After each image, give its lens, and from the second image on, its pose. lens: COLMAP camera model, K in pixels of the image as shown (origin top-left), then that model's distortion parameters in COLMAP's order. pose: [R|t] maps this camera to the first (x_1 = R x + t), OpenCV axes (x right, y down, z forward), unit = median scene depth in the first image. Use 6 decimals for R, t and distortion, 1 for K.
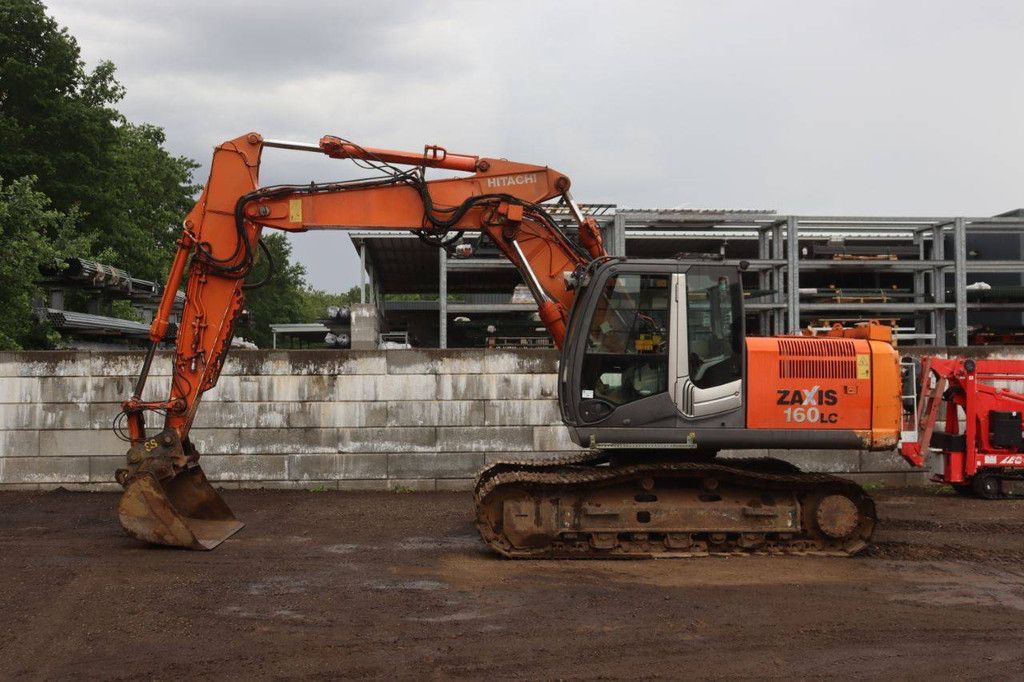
lens RADIAL K [[1062.4, 0, 514.5], [0, 1062.4, 335.7], [0, 0, 1]] dist [-0.083787, 0.193642]
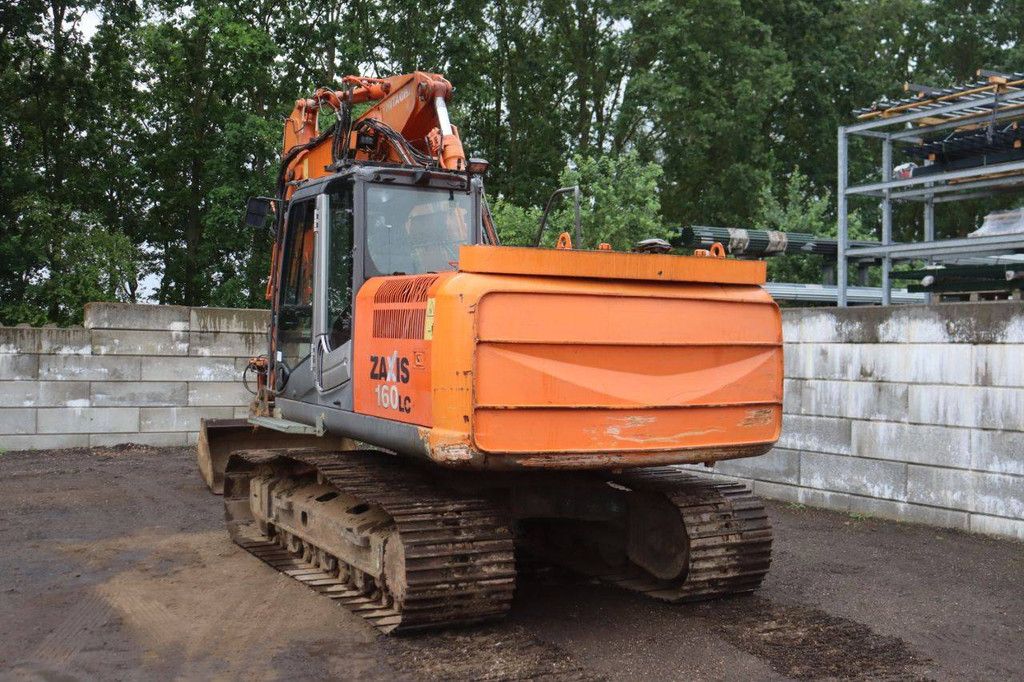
lens RADIAL K [[1114.7, 0, 513.3], [0, 1114.7, 331.1], [0, 0, 1]] dist [-0.077717, 0.217662]
pose [[0.446985, -0.003802, -0.894534, 0.582370], [0.016052, 0.999864, 0.003771, 0.022504], [0.894398, -0.016045, 0.446985, 0.501038]]
